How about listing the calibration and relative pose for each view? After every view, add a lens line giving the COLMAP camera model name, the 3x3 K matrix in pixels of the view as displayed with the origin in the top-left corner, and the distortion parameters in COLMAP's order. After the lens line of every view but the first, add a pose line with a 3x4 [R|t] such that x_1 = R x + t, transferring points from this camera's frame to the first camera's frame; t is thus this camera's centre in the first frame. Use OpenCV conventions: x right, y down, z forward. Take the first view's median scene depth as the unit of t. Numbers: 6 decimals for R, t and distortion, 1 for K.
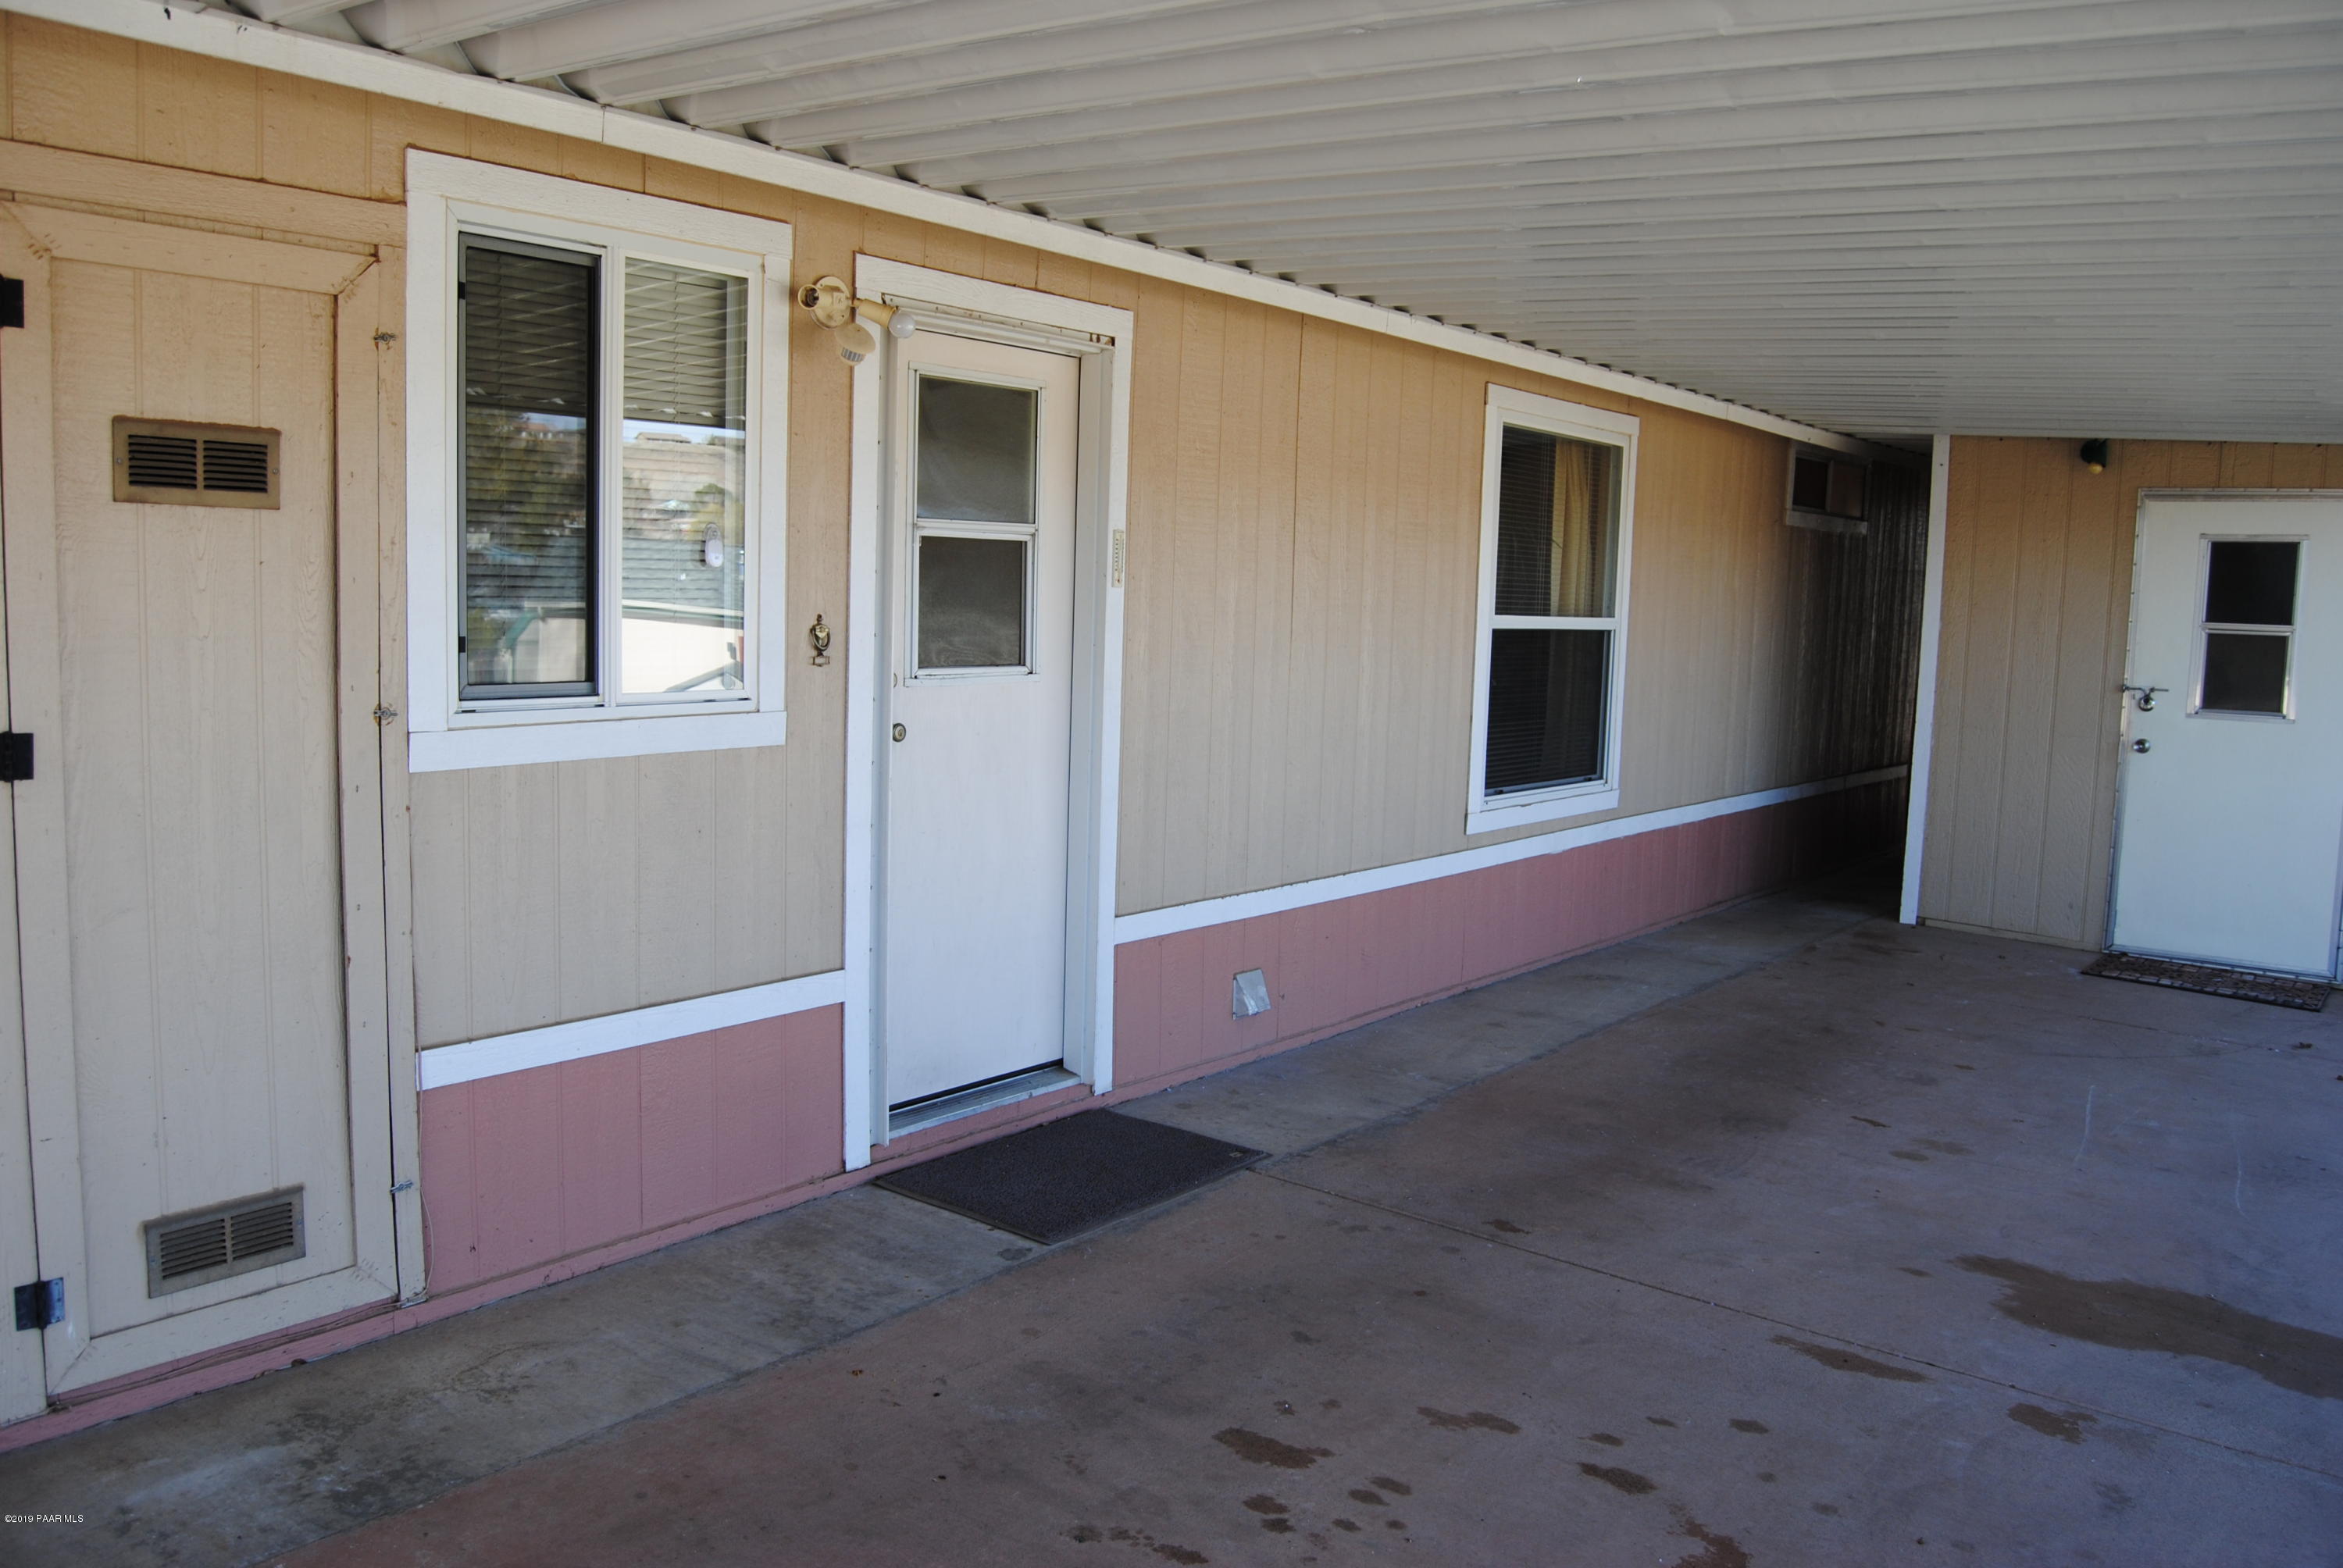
lens RADIAL K [[1842.8, 0, 1211.5], [0, 1842.8, 848.7], [0, 0, 1]] dist [-0.093875, 0.036865]
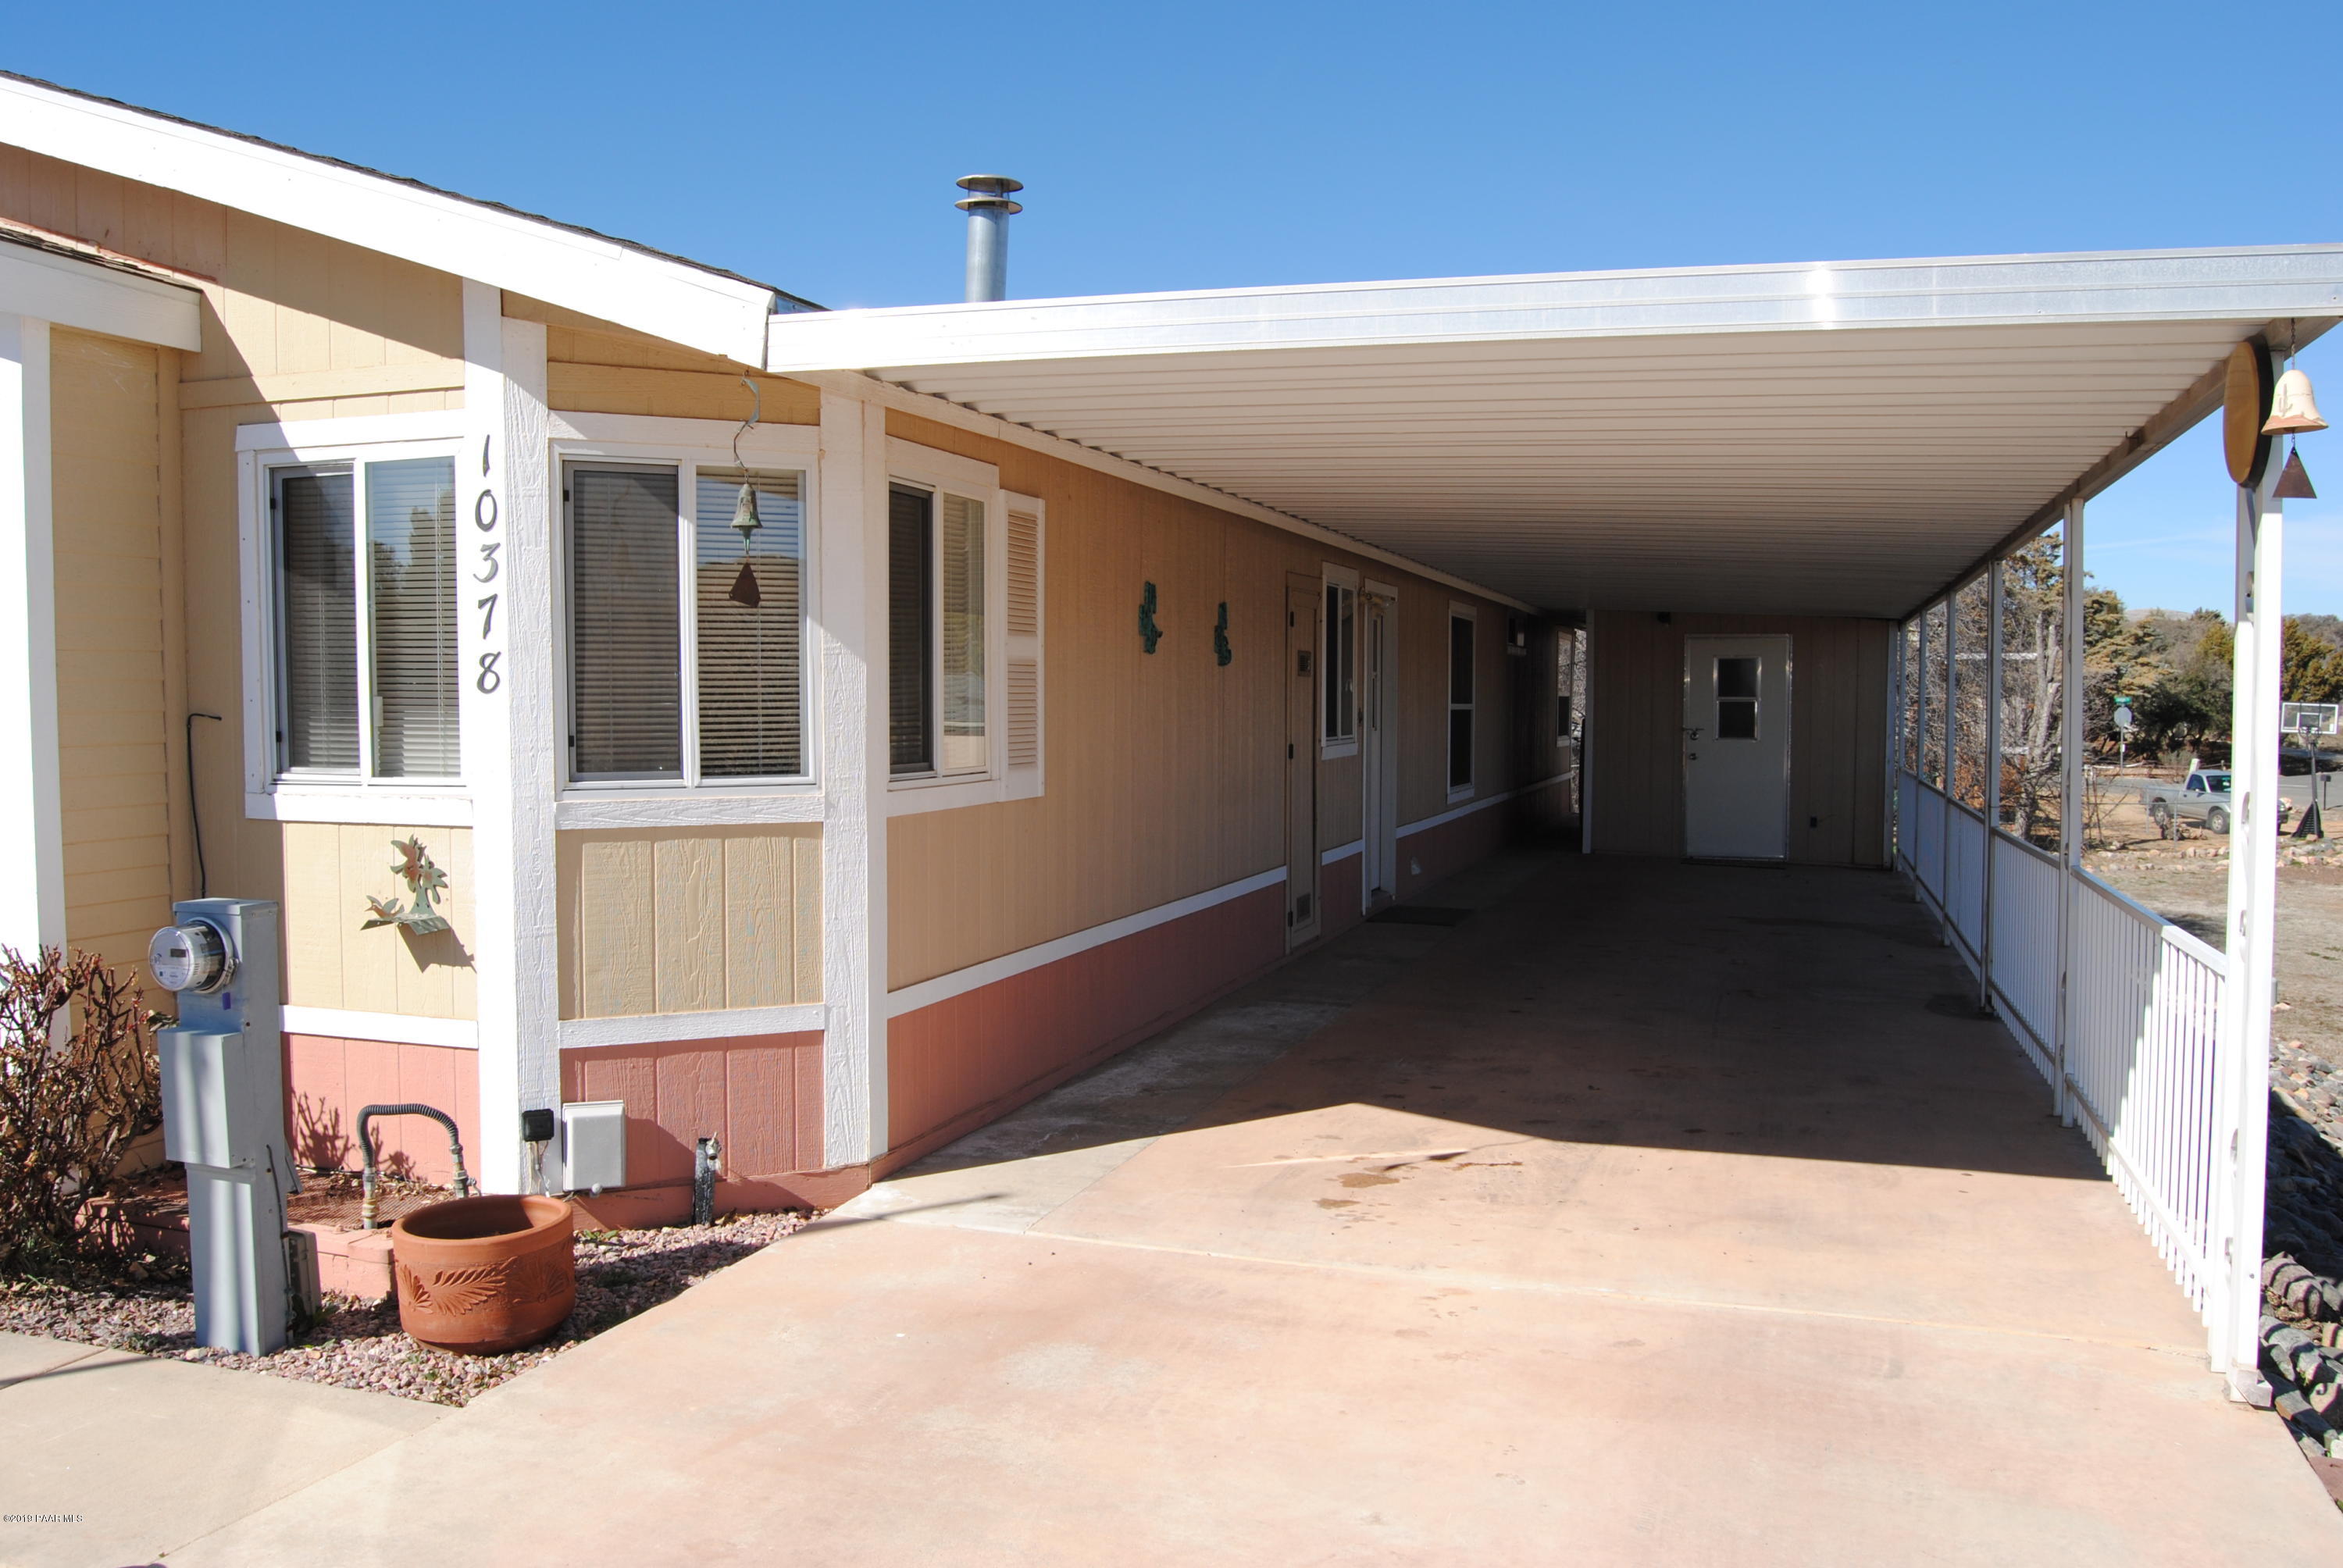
lens RADIAL K [[1842.8, 0, 1175.9], [0, 1842.8, 786.2], [0, 0, 1]] dist [-0.093875, 0.036865]
pose [[0.948062, -0.038104, 0.315795, -0.743142], [0.064307, 0.995259, -0.072971, 0.095604], [-0.311517, 0.089489, 0.946017, -0.836550]]
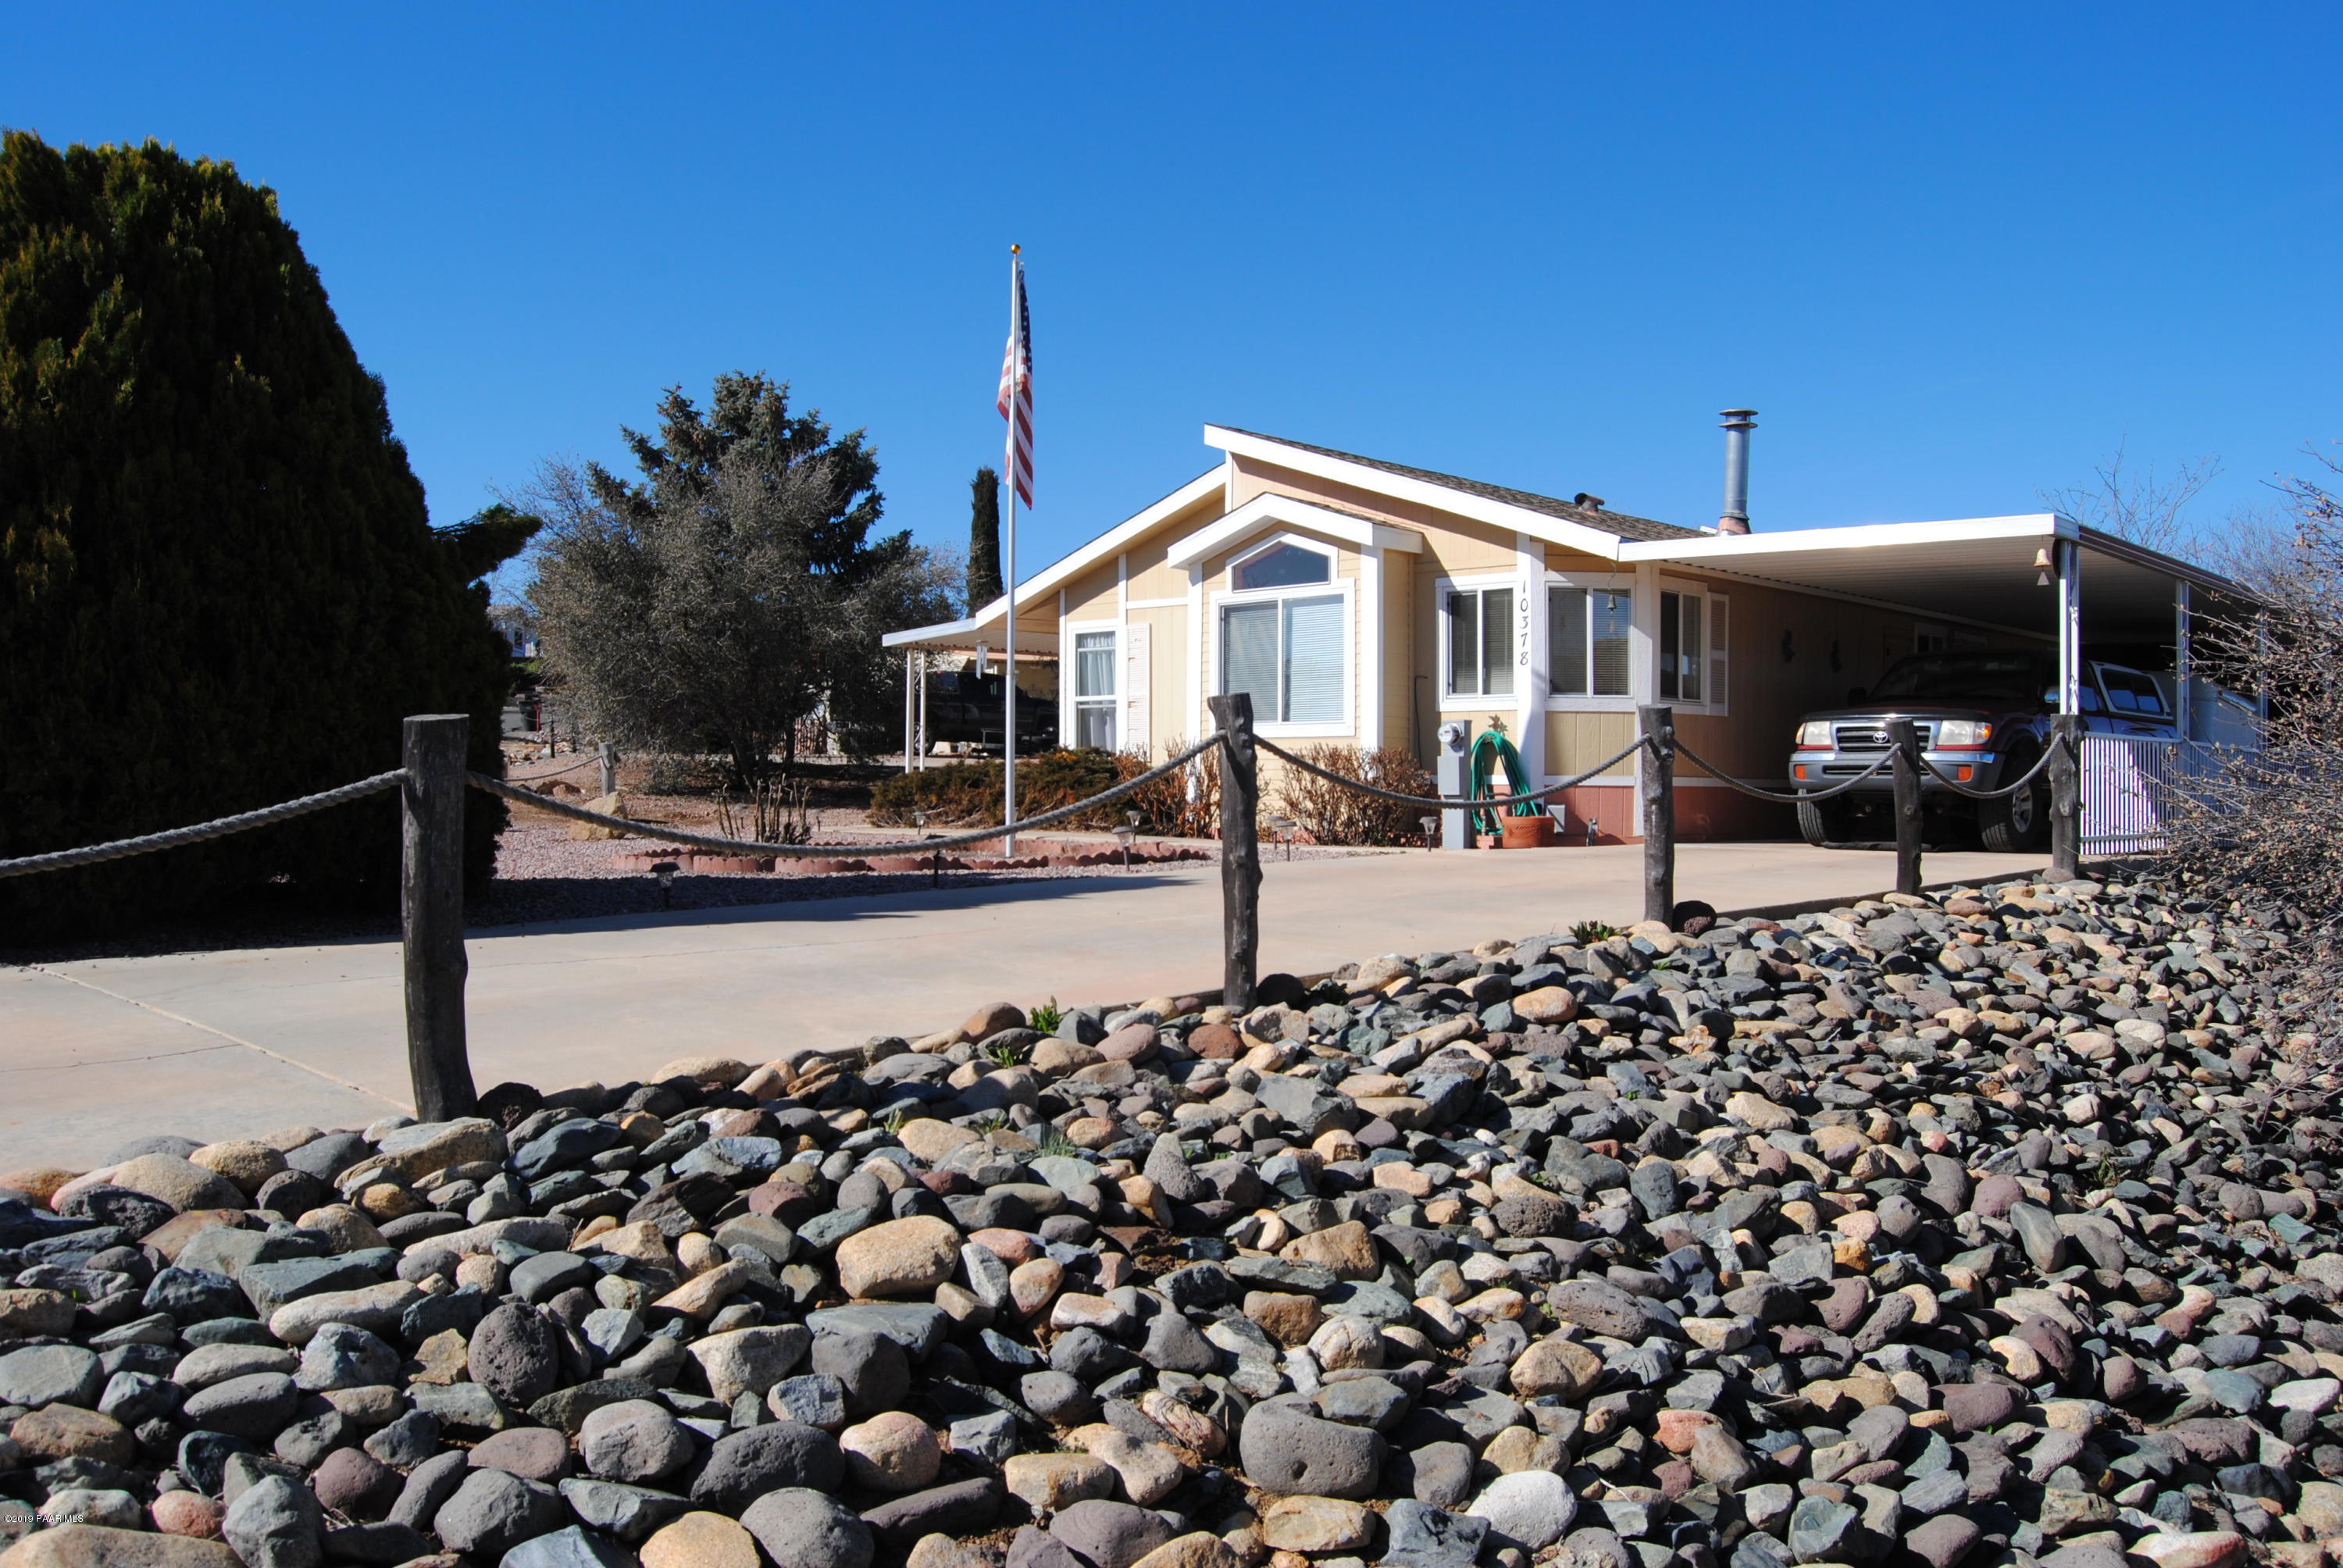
lens RADIAL K [[1842.8, 0, 1171.6], [0, 1842.8, 778.6], [0, 0, 1]] dist [-0.093875, 0.036865]
pose [[0.992072, -0.015087, -0.124759, -0.902069], [-0.002555, 0.990141, -0.140052, 0.400990], [0.125642, 0.139261, 0.982253, -2.132764]]
